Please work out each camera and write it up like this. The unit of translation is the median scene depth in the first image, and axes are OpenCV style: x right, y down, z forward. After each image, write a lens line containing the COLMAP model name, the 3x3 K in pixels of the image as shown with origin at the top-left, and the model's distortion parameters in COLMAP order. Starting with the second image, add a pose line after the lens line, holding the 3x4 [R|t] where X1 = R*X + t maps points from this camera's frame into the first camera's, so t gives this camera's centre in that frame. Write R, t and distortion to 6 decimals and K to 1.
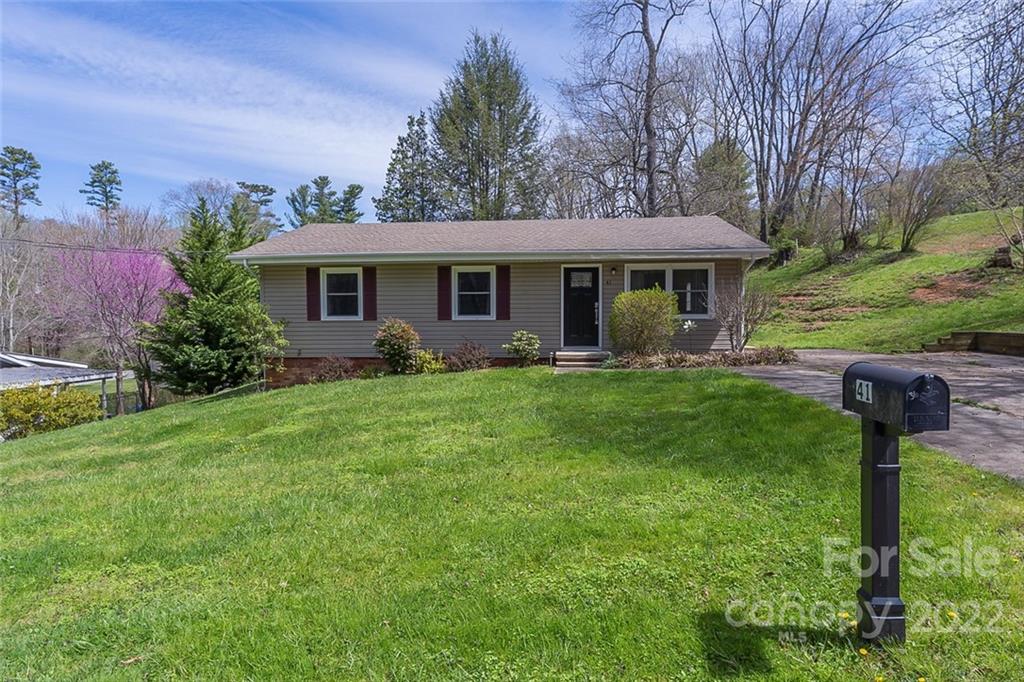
lens RADIAL K [[569.4, 0, 512.1], [0, 569.4, 338.9], [0, 0, 1]] dist [-0.000286, 0.000424]
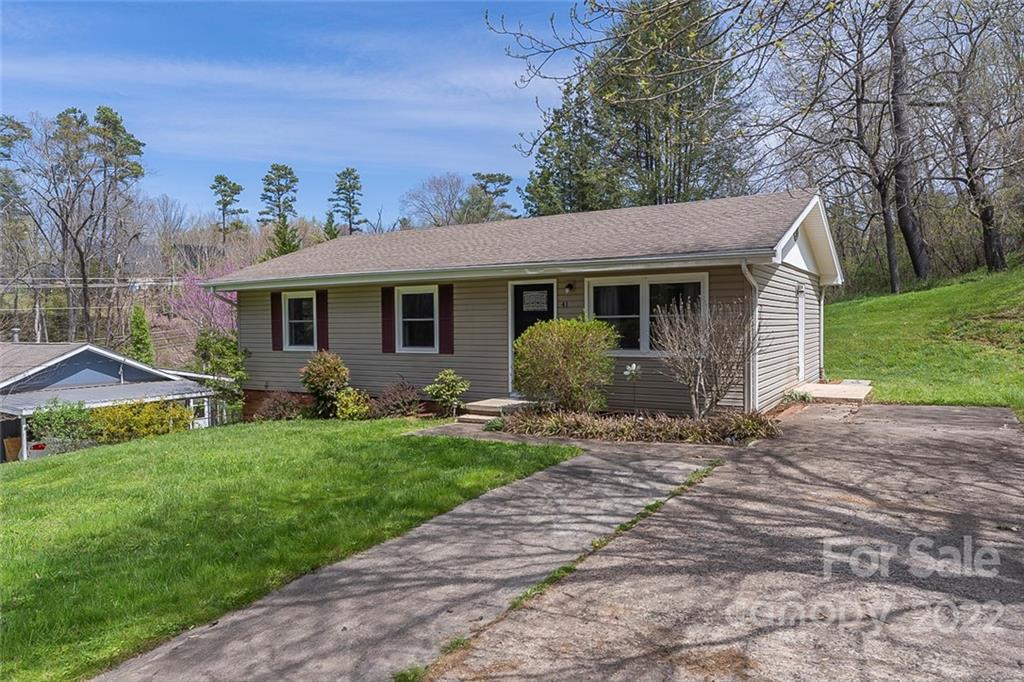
lens RADIAL K [[691.5, 0, 512.1], [0, 691.5, 339.4], [0, 0, 1]] dist [-0.003738, -0.000112]
pose [[0.892687, 0.005333, -0.450645, 0.491311], [-0.005441, 0.999985, 0.001056, -0.054387], [0.450644, 0.001509, 0.892702, 0.186067]]
